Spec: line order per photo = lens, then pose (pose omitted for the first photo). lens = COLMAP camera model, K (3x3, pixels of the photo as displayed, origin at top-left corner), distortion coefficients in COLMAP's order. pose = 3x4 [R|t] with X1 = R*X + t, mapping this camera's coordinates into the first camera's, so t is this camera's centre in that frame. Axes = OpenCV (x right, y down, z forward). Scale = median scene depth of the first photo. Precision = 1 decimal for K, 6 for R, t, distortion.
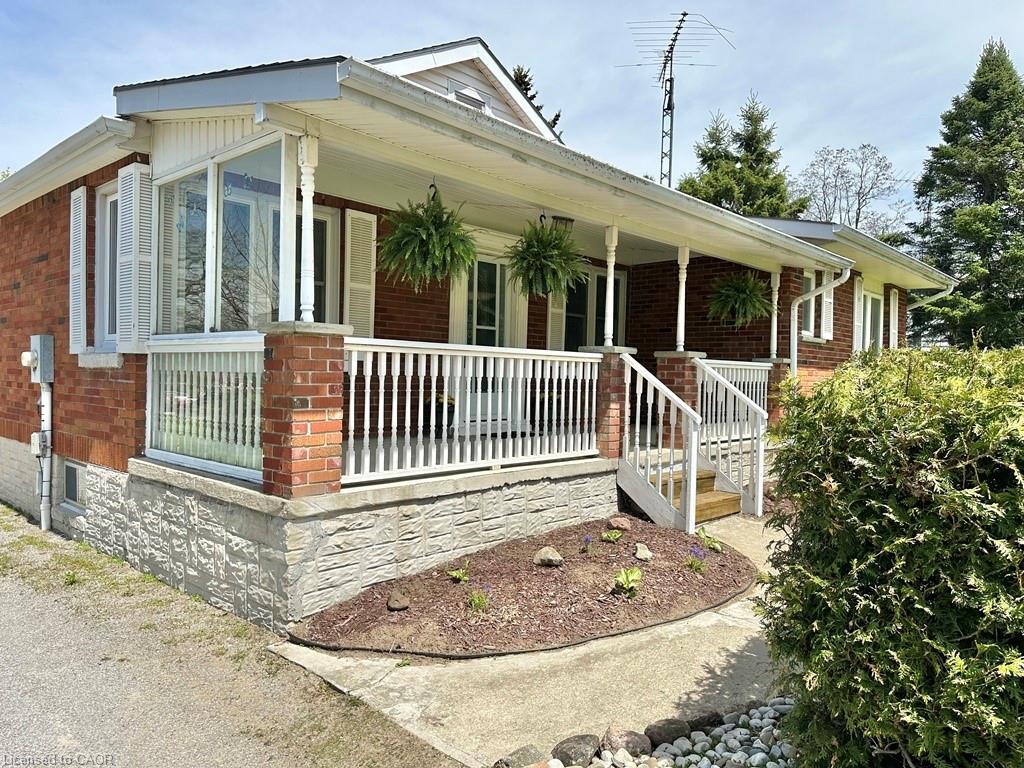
lens RADIAL K [[717.5, 0, 510.5], [0, 717.5, 385.0], [0, 0, 1]] dist [0.128742, -0.182086]
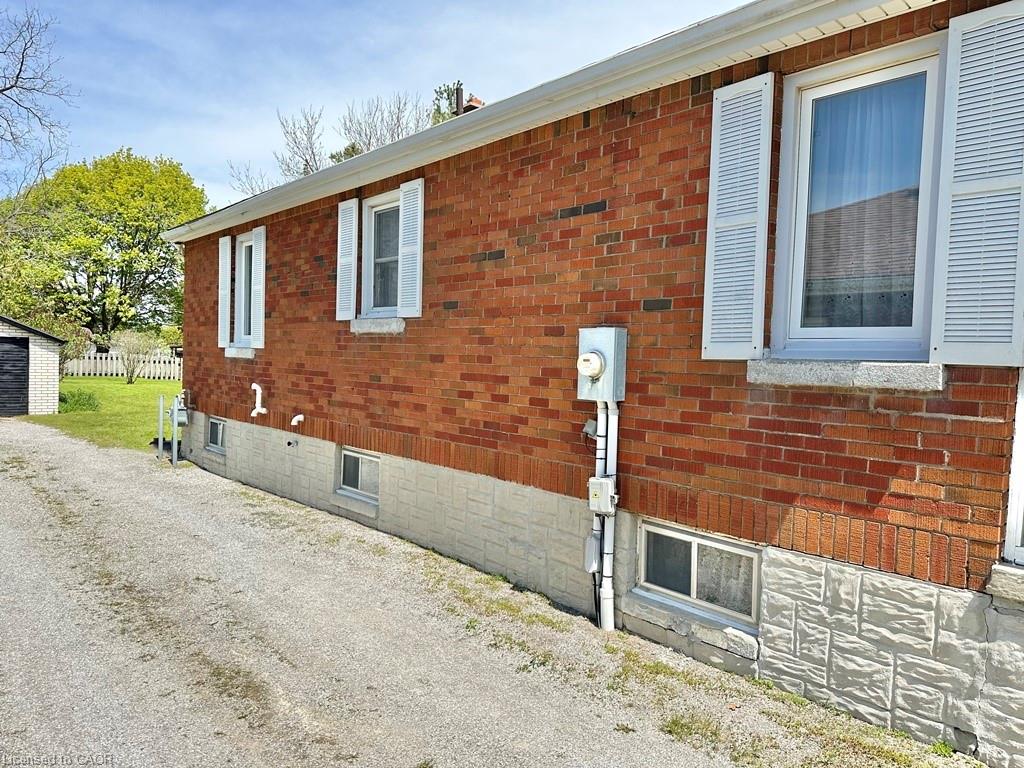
lens RADIAL K [[736.7, 0, 512.0], [0, 736.7, 384.0], [0, 0, 1]] dist [0.010183, -0.012784]
pose [[0.993453, 0.013980, -0.113386, -0.843176], [-0.011999, 0.999764, 0.018136, -0.037510], [0.113613, -0.016656, 0.993386, 0.458870]]
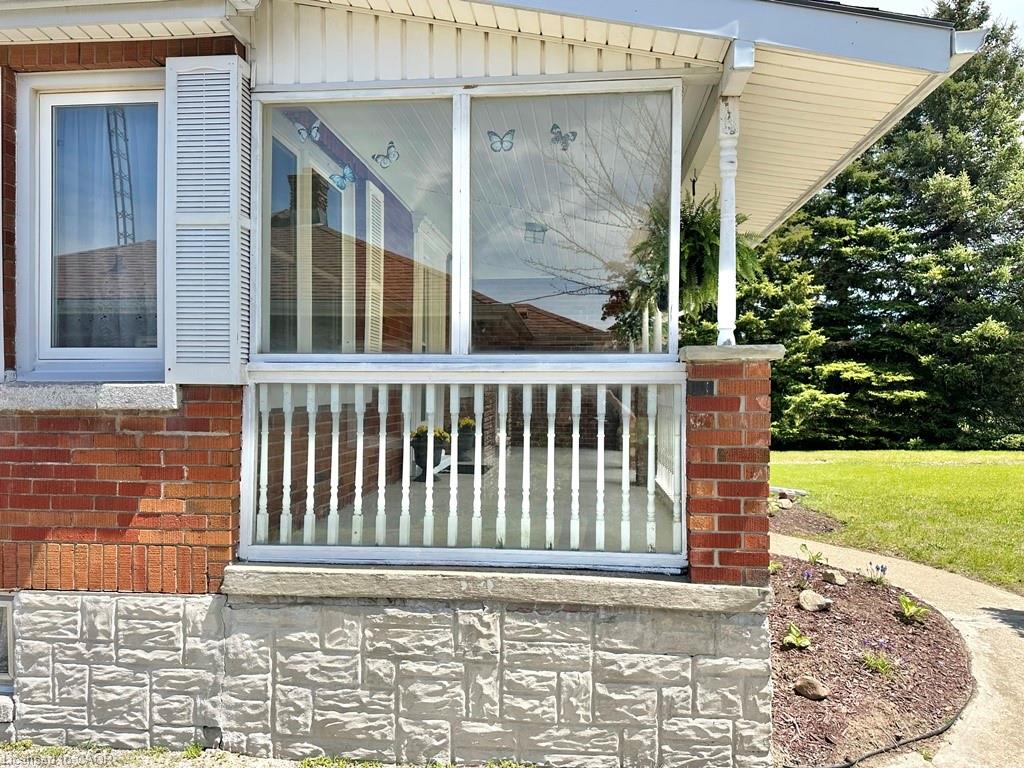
lens RADIAL K [[736.7, 0, 512.0], [0, 736.7, 384.0], [0, 0, 1]] dist [0.010183, -0.012784]
pose [[0.795763, -0.020280, 0.605269, -0.721970], [0.024202, 0.999706, 0.001678, -0.040954], [-0.605125, 0.013314, 0.796019, 0.422529]]
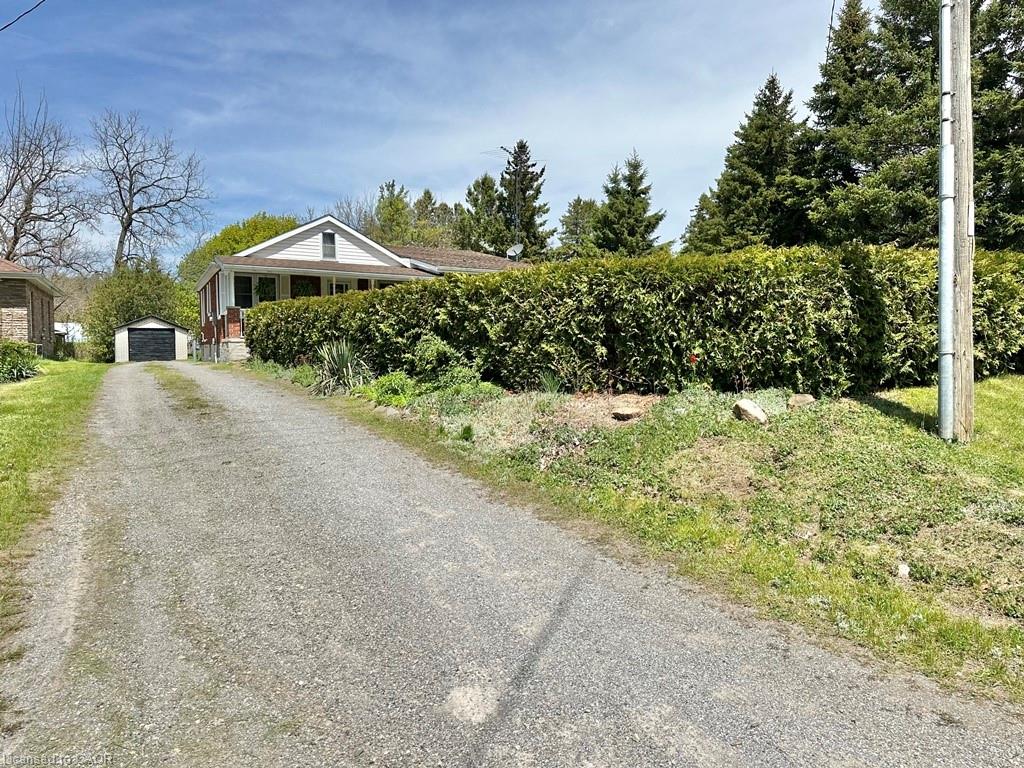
lens RADIAL K [[720.6, 0, 512.0], [0, 720.6, 384.0], [0, 0, 1]] dist [0.113773, -0.163053]
pose [[0.937140, -0.007670, -0.348870, 2.741213], [0.017934, 0.999496, 0.026201, 0.297171], [0.348493, -0.030811, 0.936805, -2.605737]]
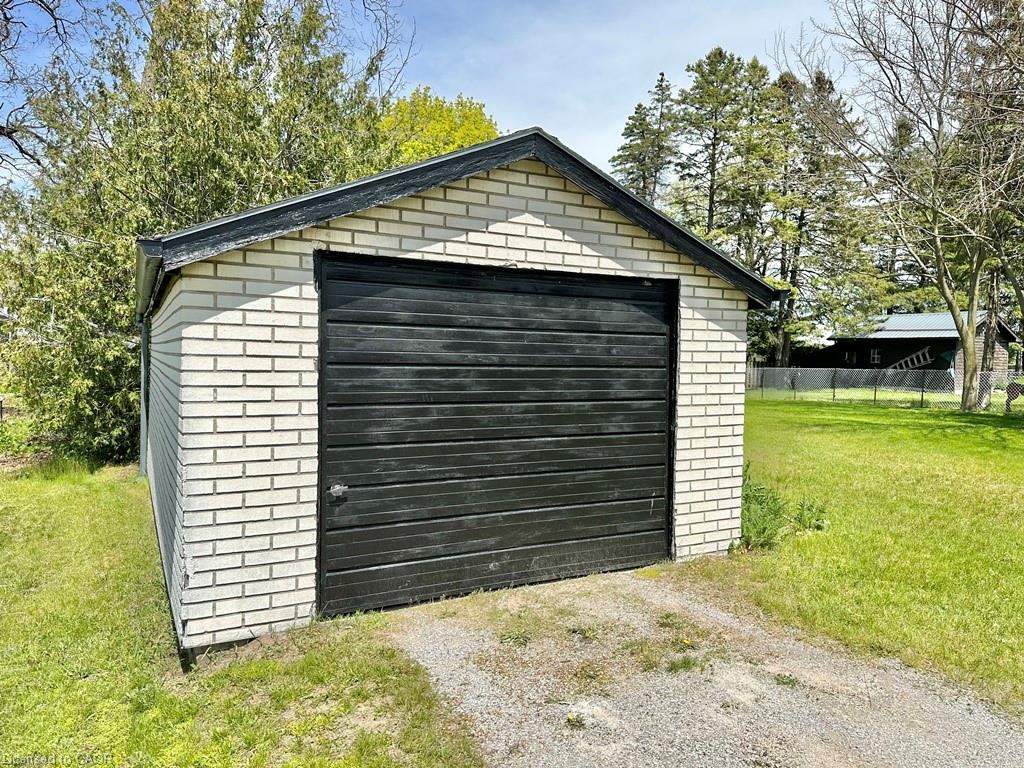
lens RADIAL K [[717.5, 0, 510.5], [0, 717.5, 385.0], [0, 0, 1]] dist [0.128742, -0.182086]
pose [[0.936049, 0.013998, -0.351591, -3.296099], [-0.005013, 0.999637, 0.026455, -0.053120], [0.351834, -0.023000, 0.935780, 2.631938]]
